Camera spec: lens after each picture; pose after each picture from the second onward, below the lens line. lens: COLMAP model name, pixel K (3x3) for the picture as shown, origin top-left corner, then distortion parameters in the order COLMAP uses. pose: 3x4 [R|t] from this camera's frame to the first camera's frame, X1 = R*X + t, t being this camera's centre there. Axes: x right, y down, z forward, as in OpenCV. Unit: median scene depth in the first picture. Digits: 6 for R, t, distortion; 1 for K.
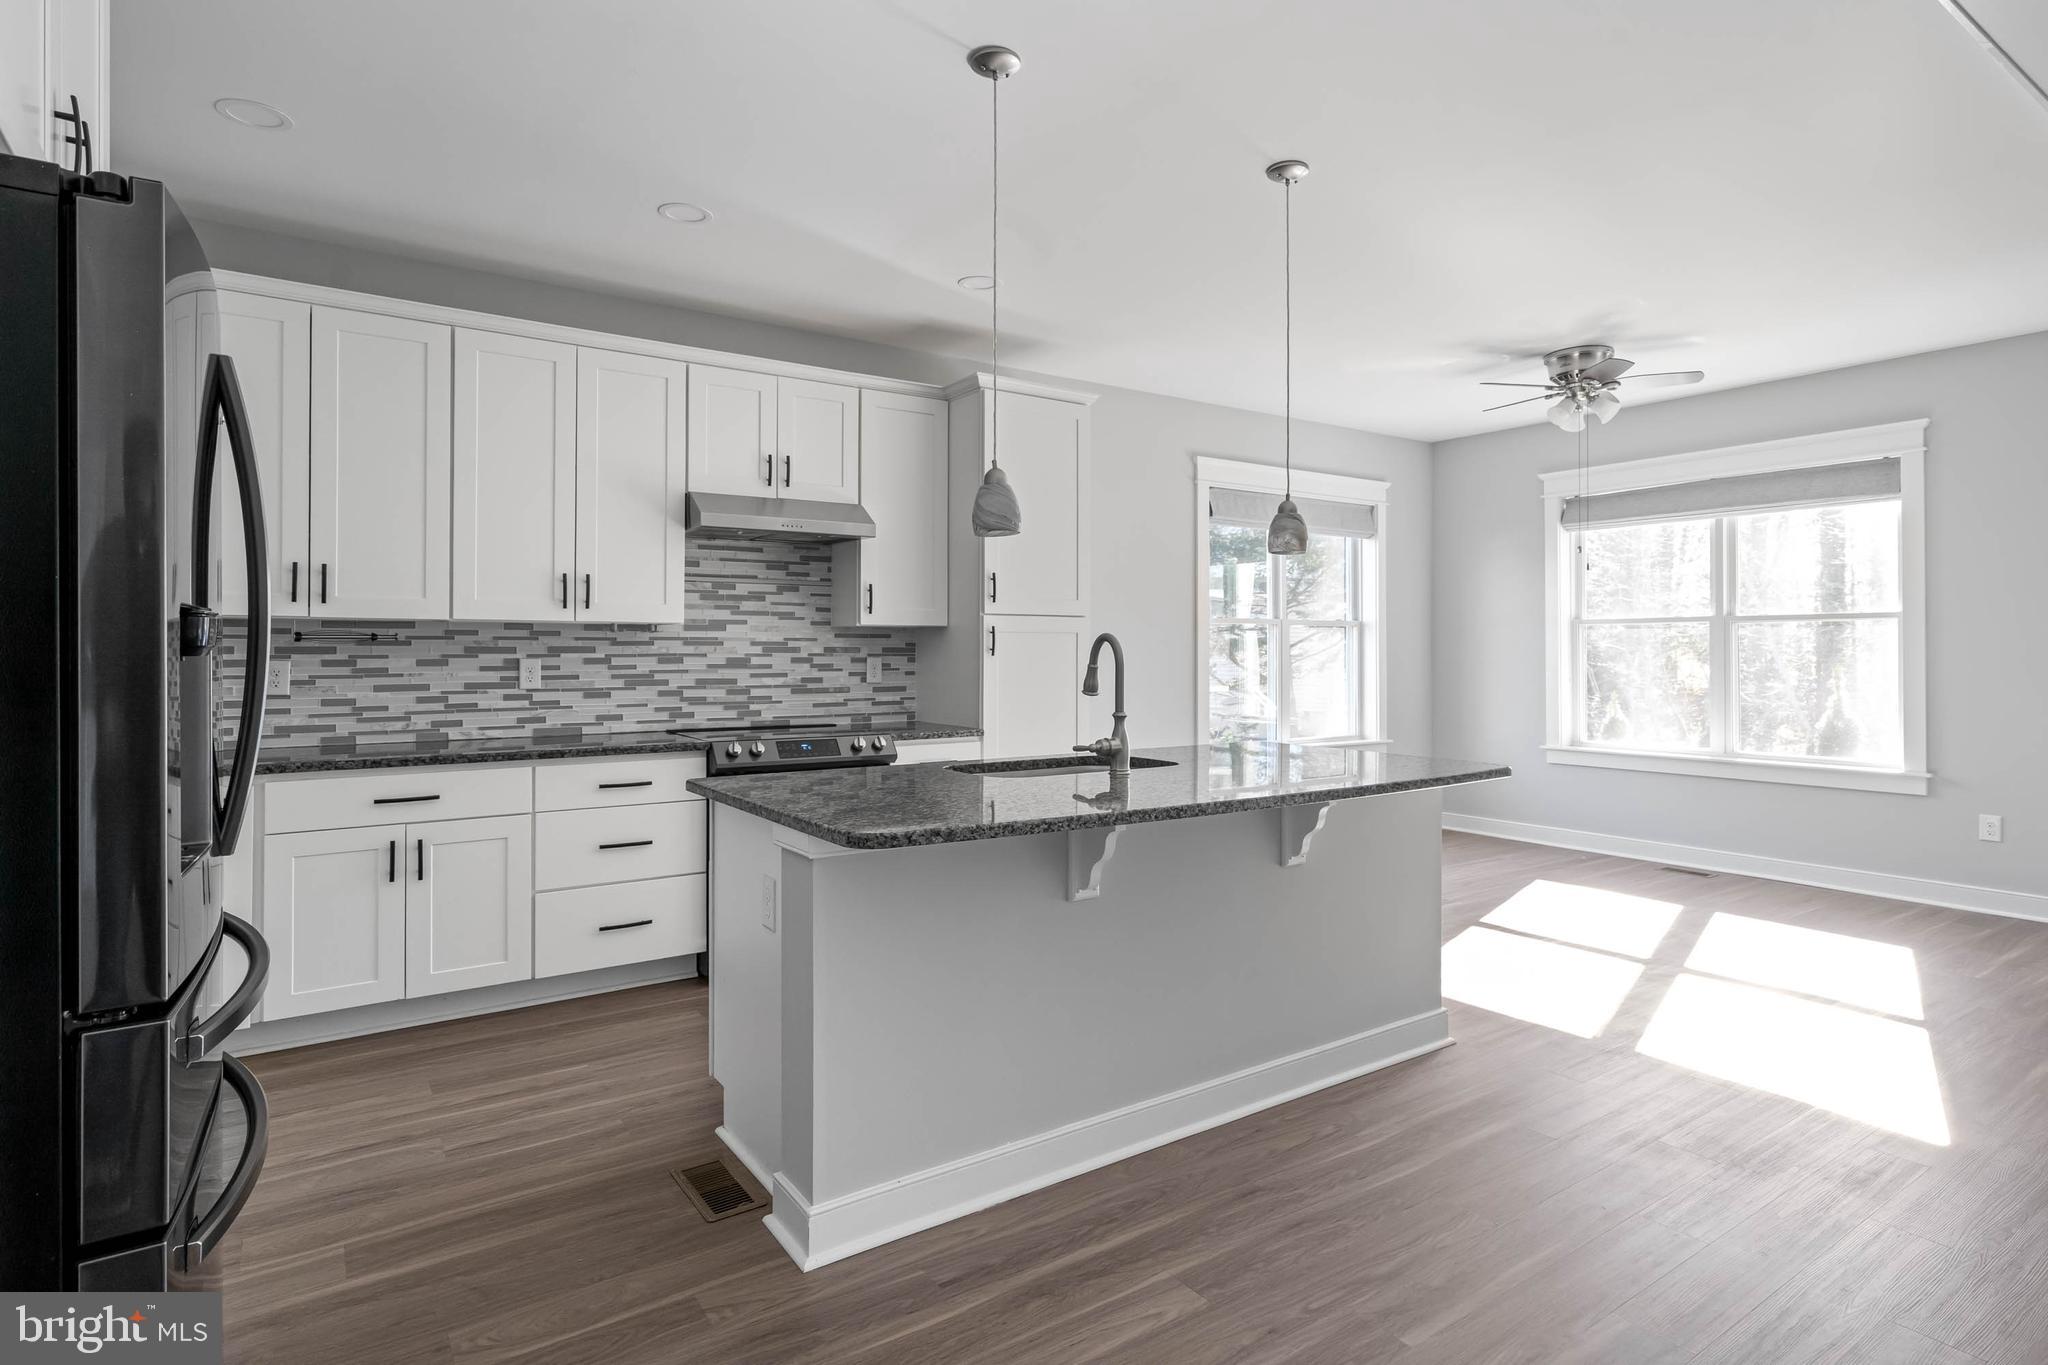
lens RADIAL K [[1072.8, 0, 1023.3], [0, 1072.8, 657.8], [0, 0, 1]] dist [0.002338, 0.000315]
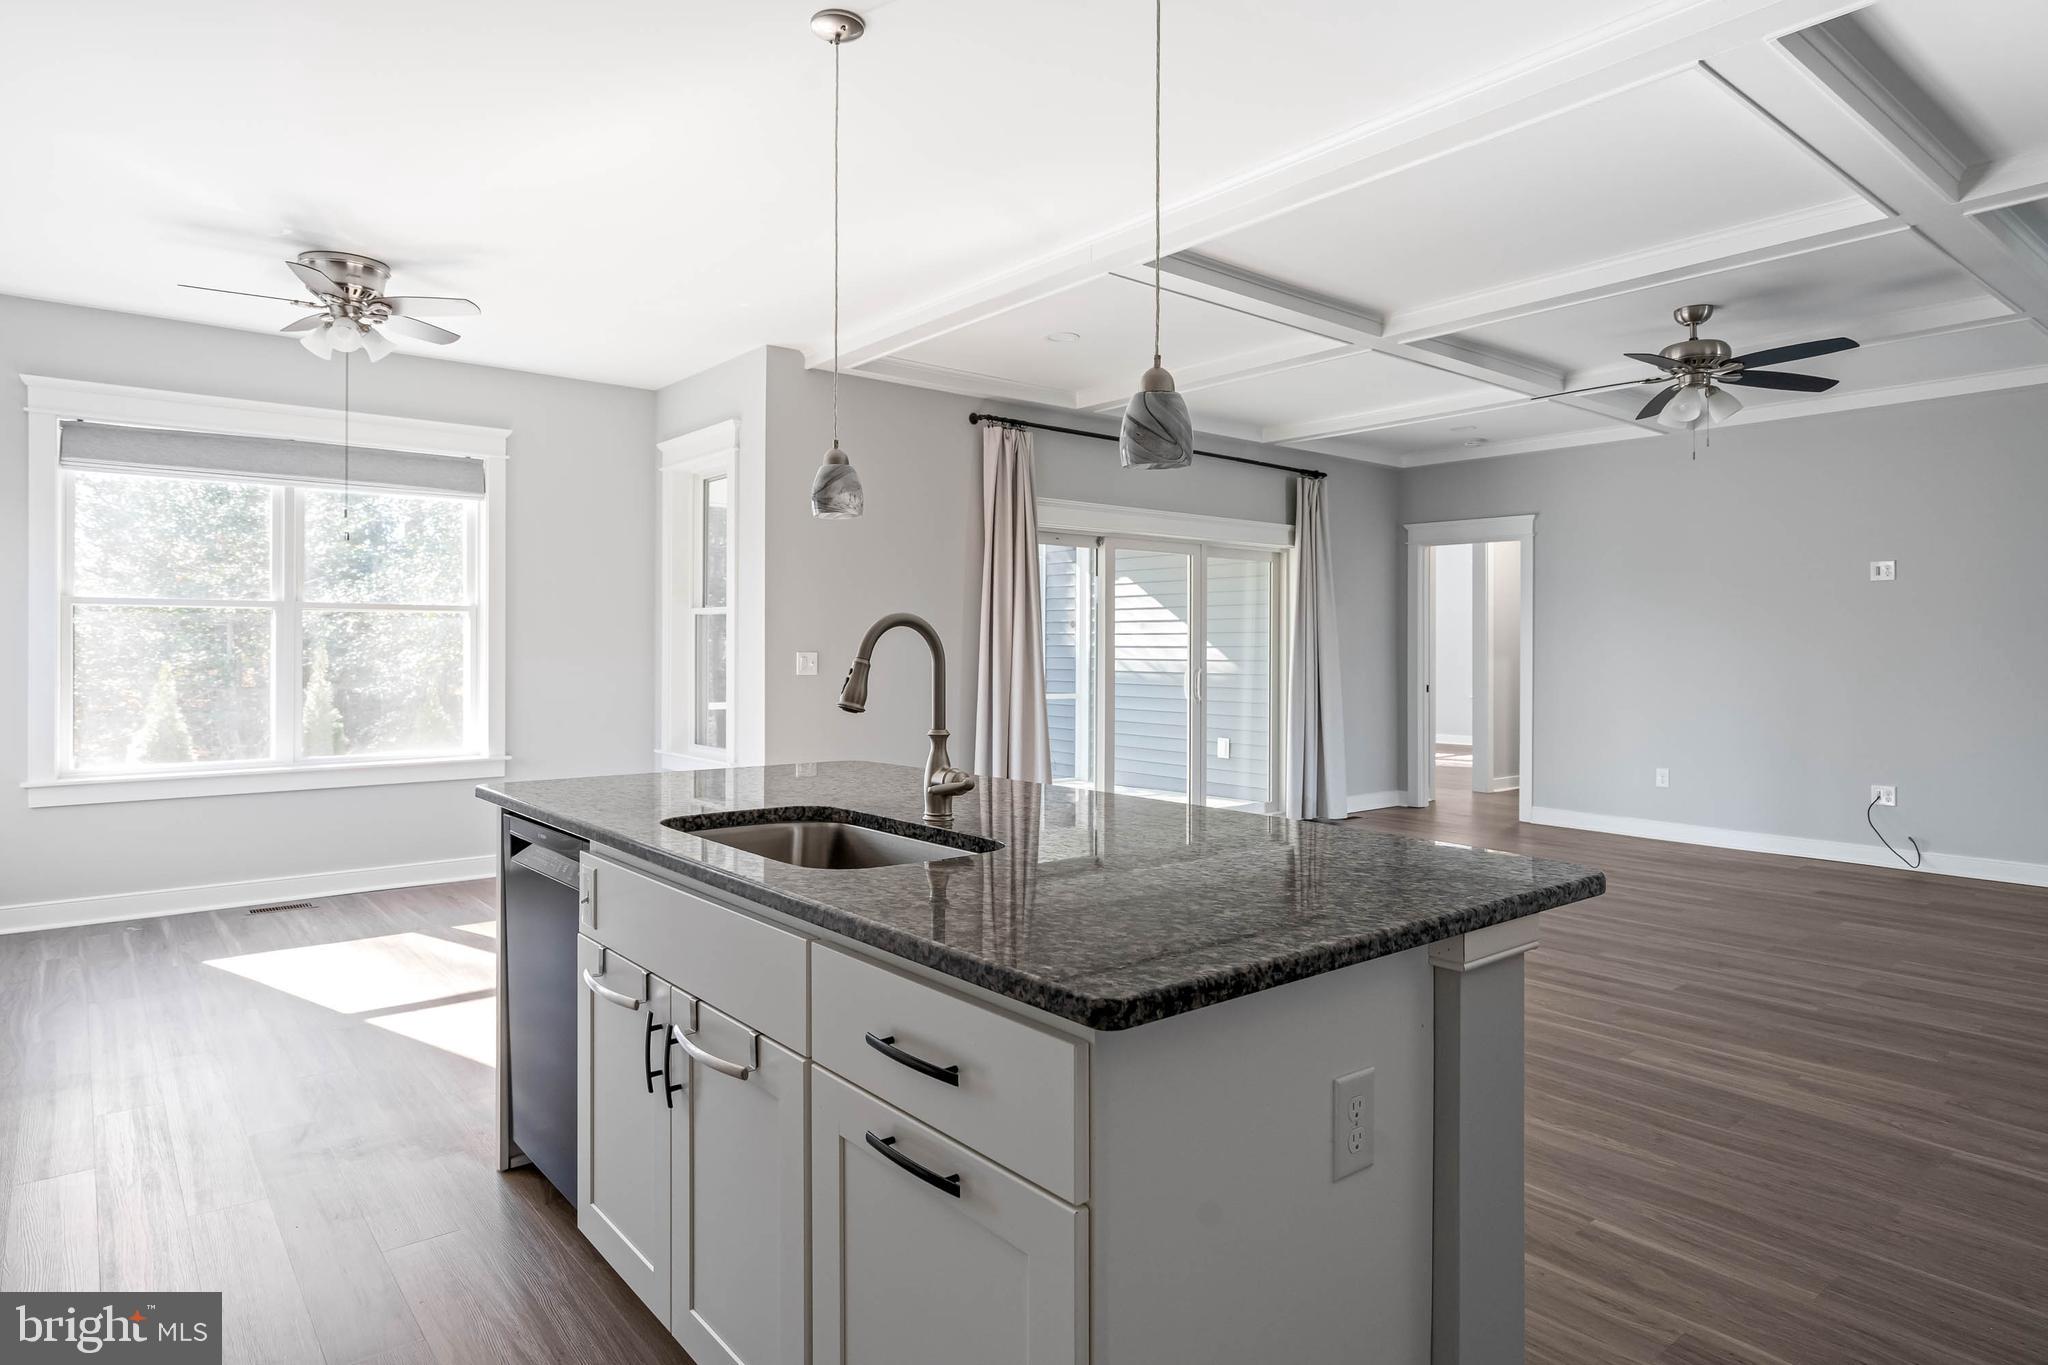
lens RADIAL K [[1156.9, 0, 1024.0], [0, 1156.9, 682.5], [0, 0, 1]] dist [0.000753, 0.000383]
pose [[-0.086082, -0.030104, 0.995833, -0.369614], [0.002760, 0.999532, 0.030454, -0.001281], [-0.996284, 0.005370, -0.085959, 0.570250]]
